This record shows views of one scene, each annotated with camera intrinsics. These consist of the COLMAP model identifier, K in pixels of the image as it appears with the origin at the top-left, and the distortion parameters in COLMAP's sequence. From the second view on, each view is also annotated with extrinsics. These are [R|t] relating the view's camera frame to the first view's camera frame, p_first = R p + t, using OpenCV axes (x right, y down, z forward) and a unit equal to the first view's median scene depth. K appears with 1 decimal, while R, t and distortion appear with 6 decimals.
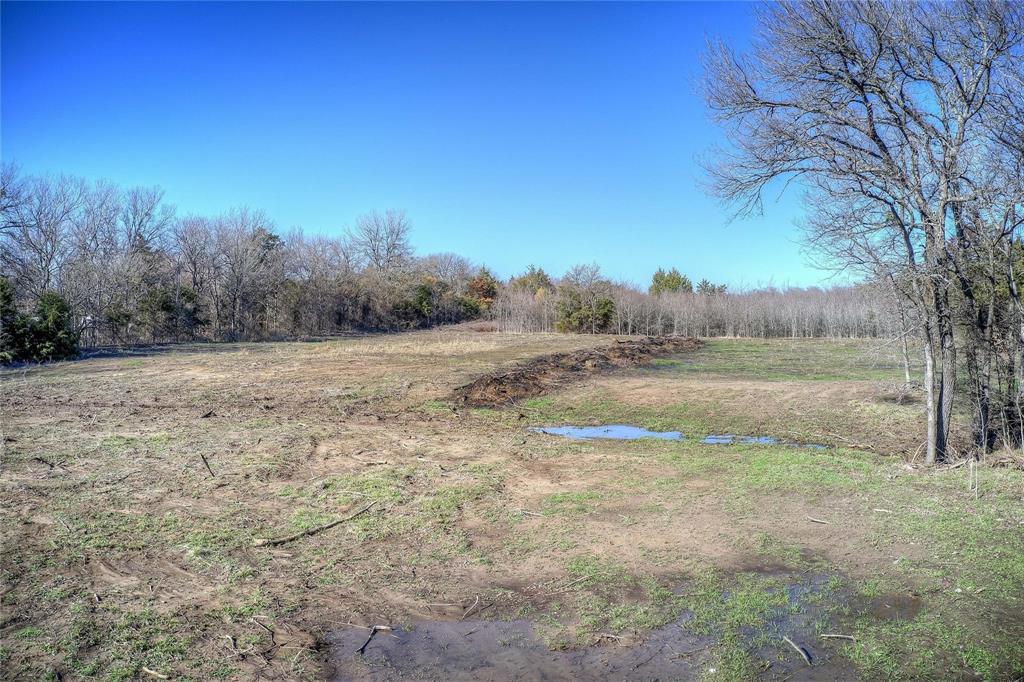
lens RADIAL K [[808.9, 0, 511.1], [0, 808.9, 337.4], [0, 0, 1]] dist [-0.196935, 0.023283]
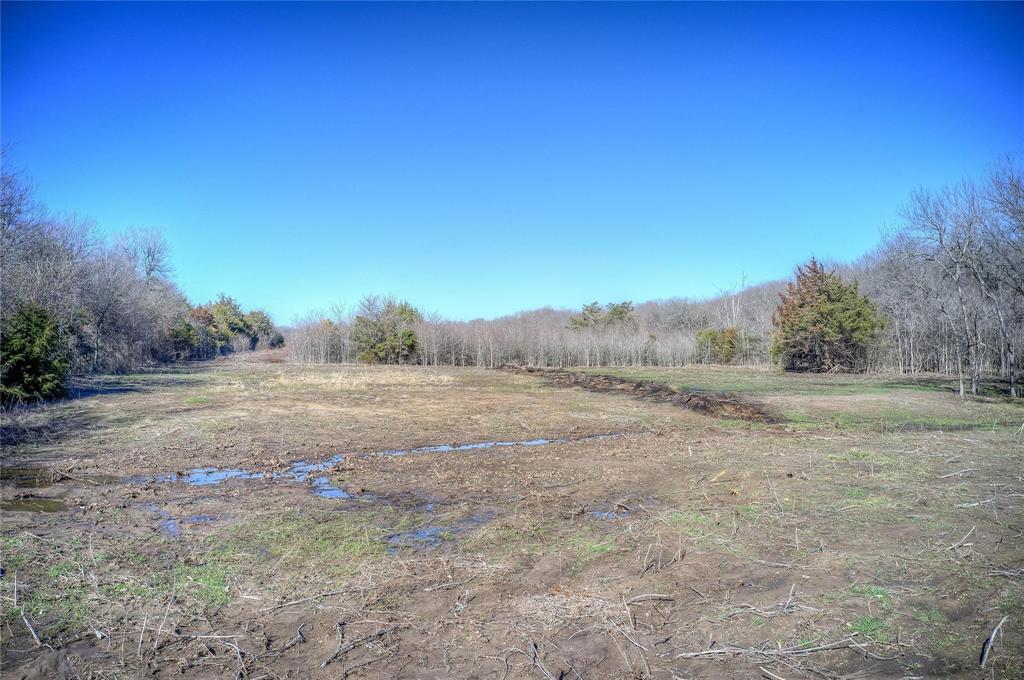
lens RADIAL K [[808.9, 0, 514.2], [0, 808.9, 333.6], [0, 0, 1]] dist [-0.196935, 0.023283]
pose [[0.860726, 0.011997, 0.508926, -0.280473], [0.011502, 0.999009, -0.043002, 0.001926], [-0.508938, 0.042867, 0.859735, 0.067086]]
